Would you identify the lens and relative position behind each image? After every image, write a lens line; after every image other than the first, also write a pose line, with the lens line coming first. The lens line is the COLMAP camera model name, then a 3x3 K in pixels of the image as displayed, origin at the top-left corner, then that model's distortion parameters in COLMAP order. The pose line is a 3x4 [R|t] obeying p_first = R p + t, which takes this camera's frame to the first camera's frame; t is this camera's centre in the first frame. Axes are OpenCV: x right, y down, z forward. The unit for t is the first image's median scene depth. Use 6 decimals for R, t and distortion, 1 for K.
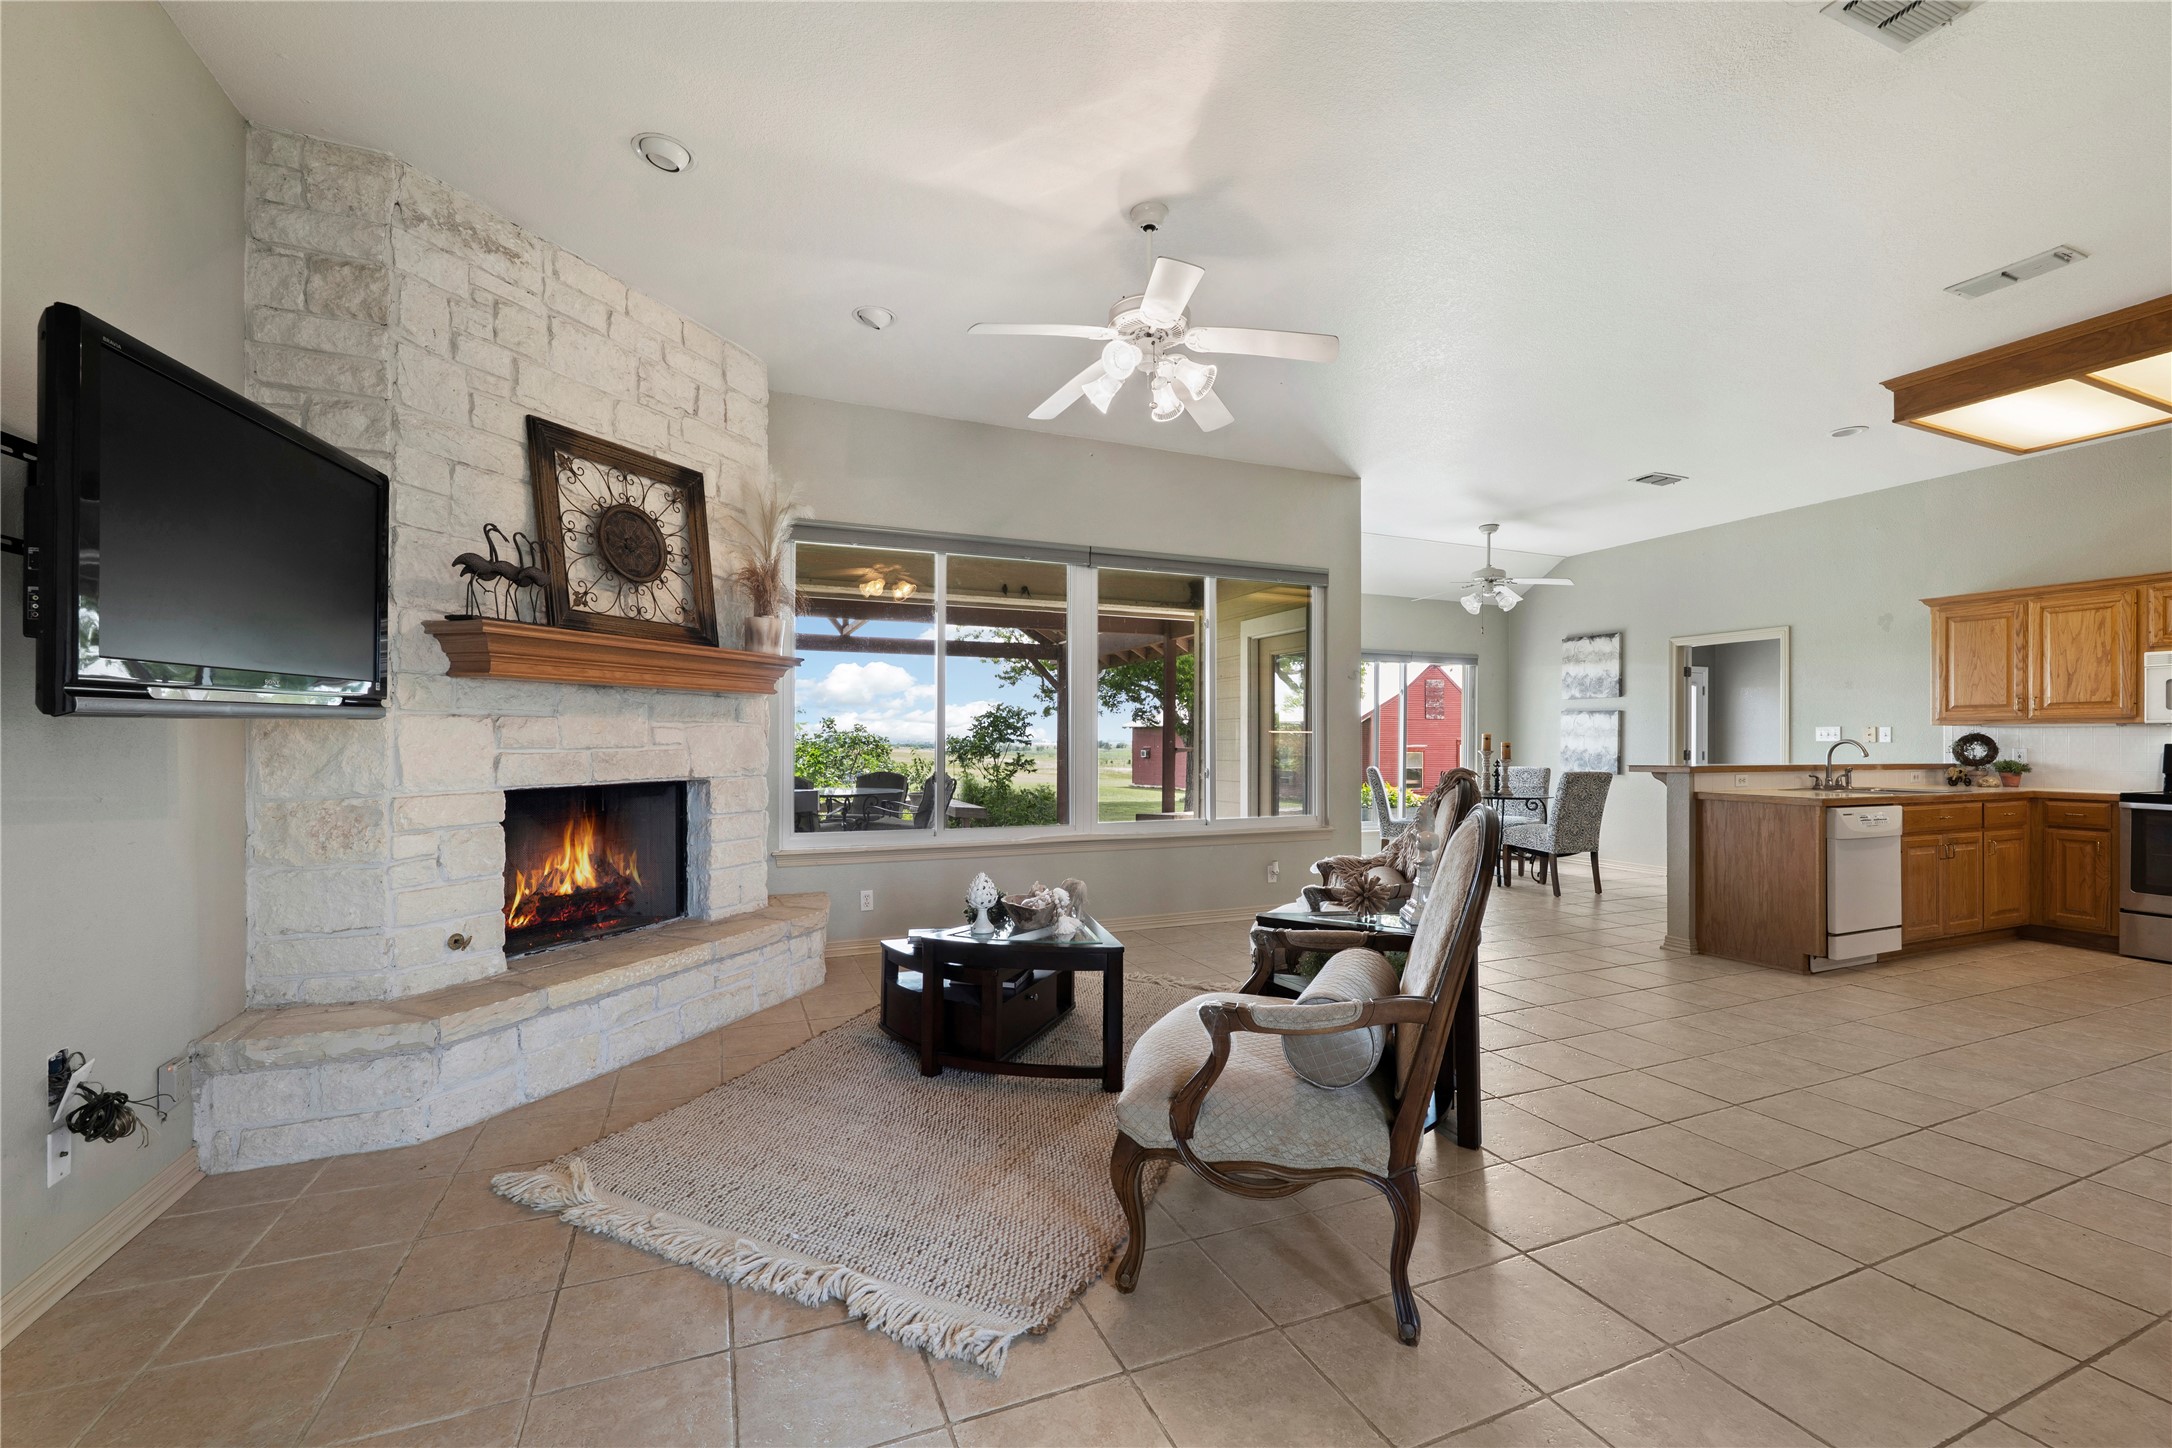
lens RADIAL K [[881.0, 0, 1078.6], [0, 881.0, 737.1], [0, 0, 1]] dist [-0.003426, -0.000046]
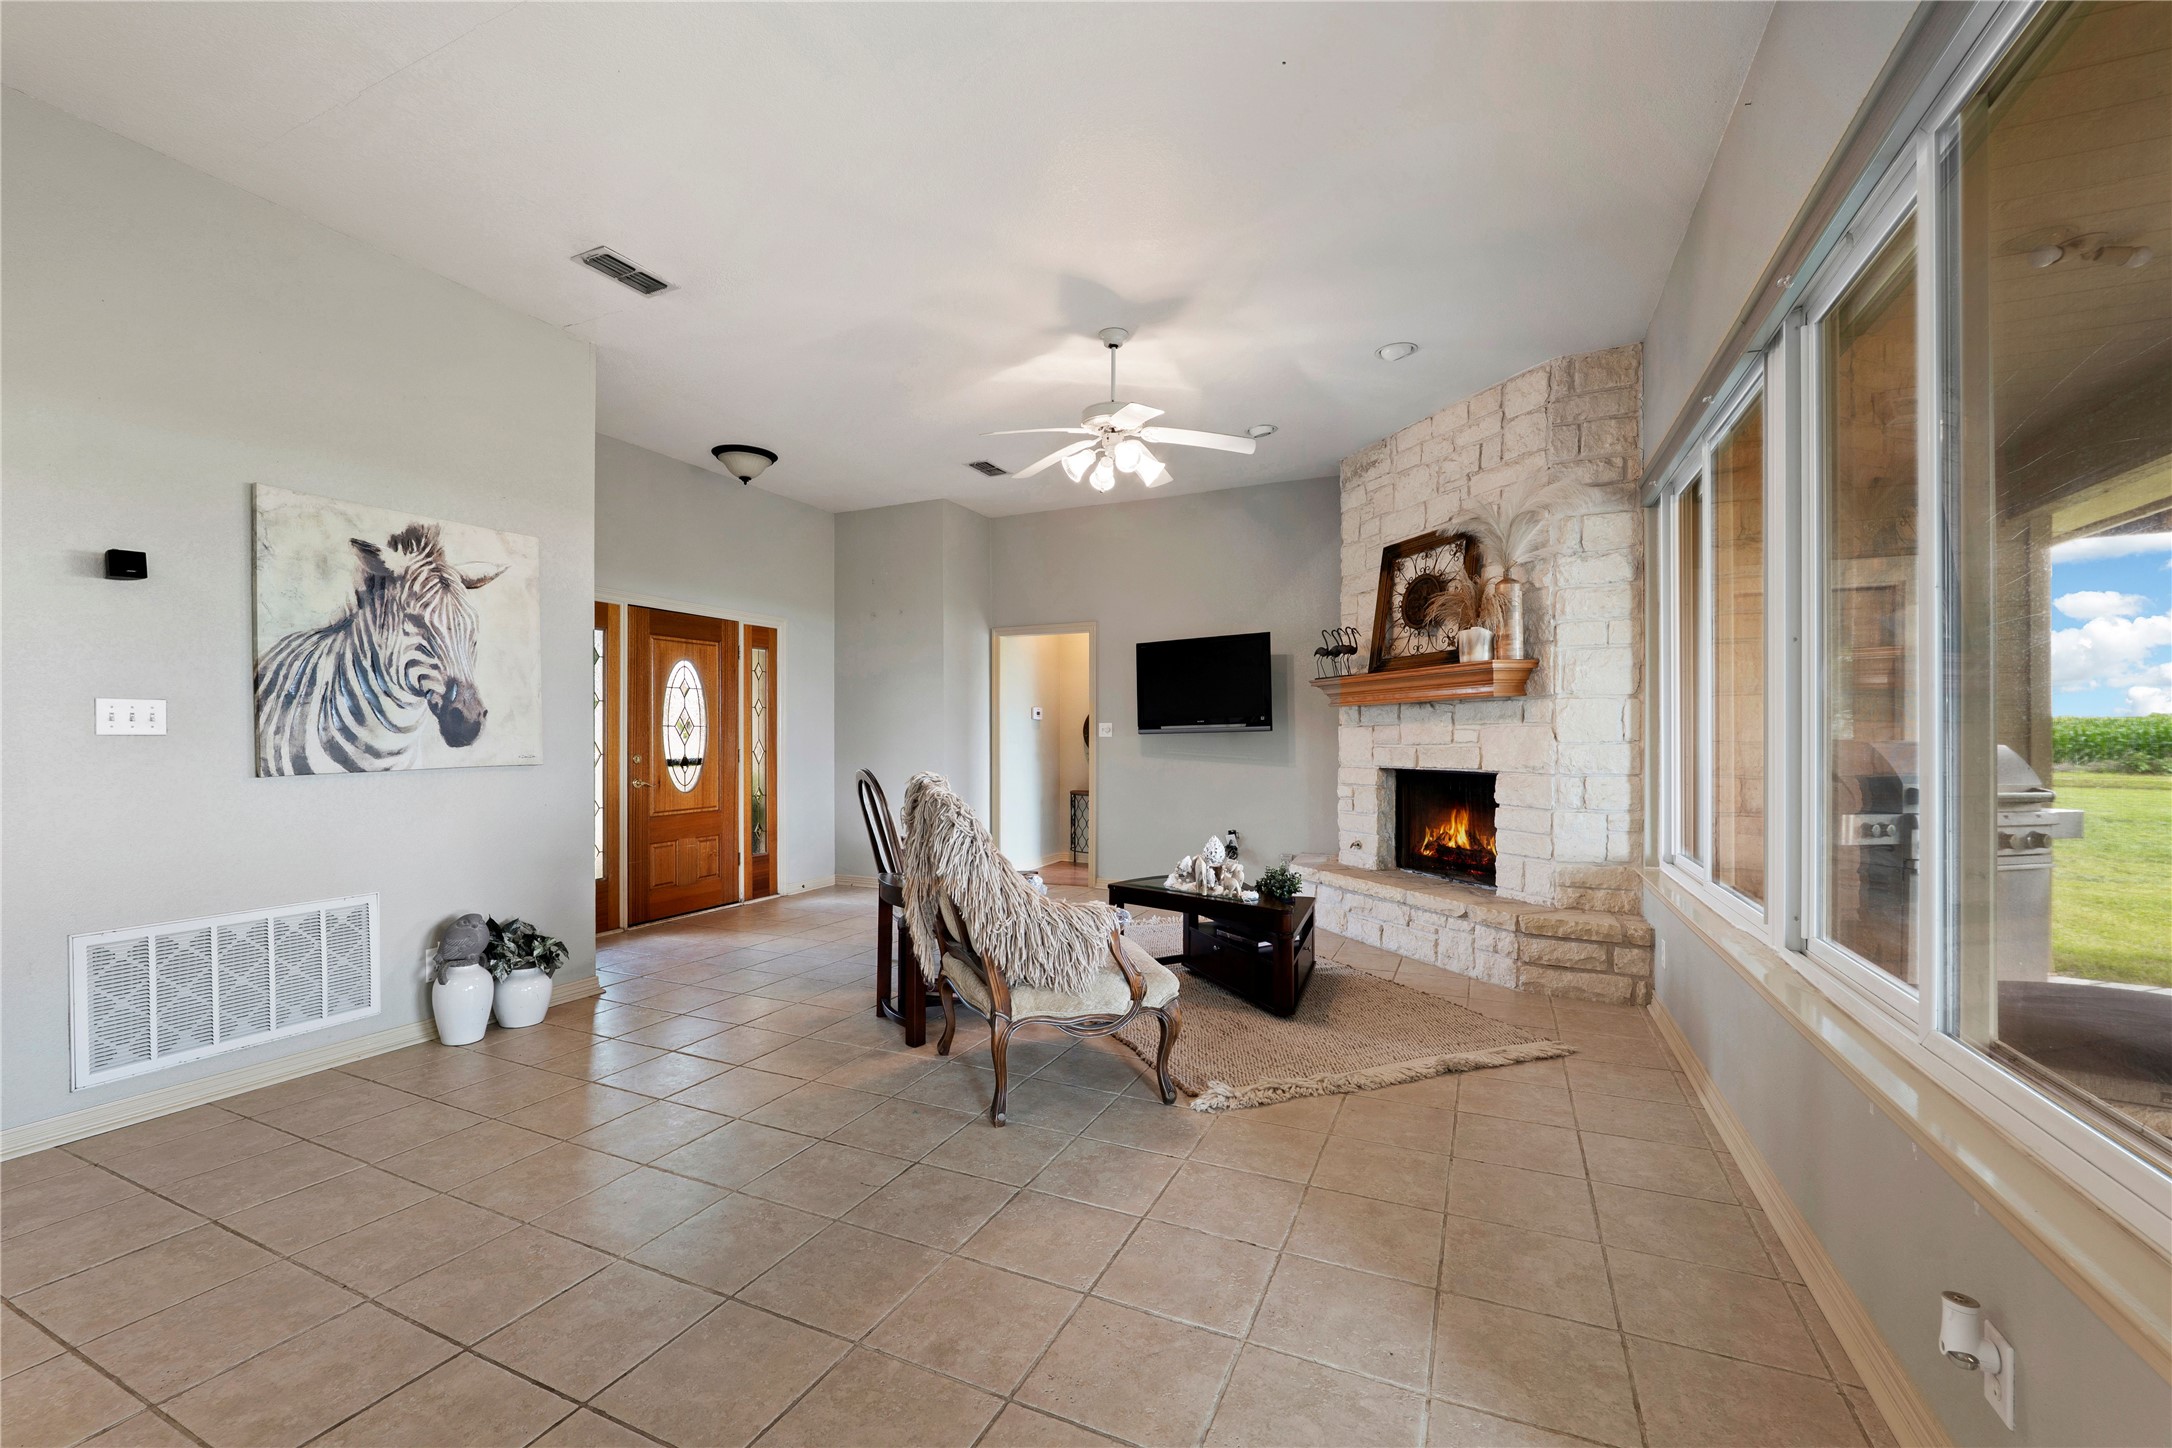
lens RADIAL K [[891.0, 0, 1069.5], [0, 891.0, 748.3], [0, 0, 1]] dist [-0.004620, -0.000259]
pose [[-0.745143, 0.005473, -0.666882, 0.936531], [0.000909, 0.999974, 0.007191, 0.007320], [0.666904, 0.004752, -0.745129, 1.801350]]
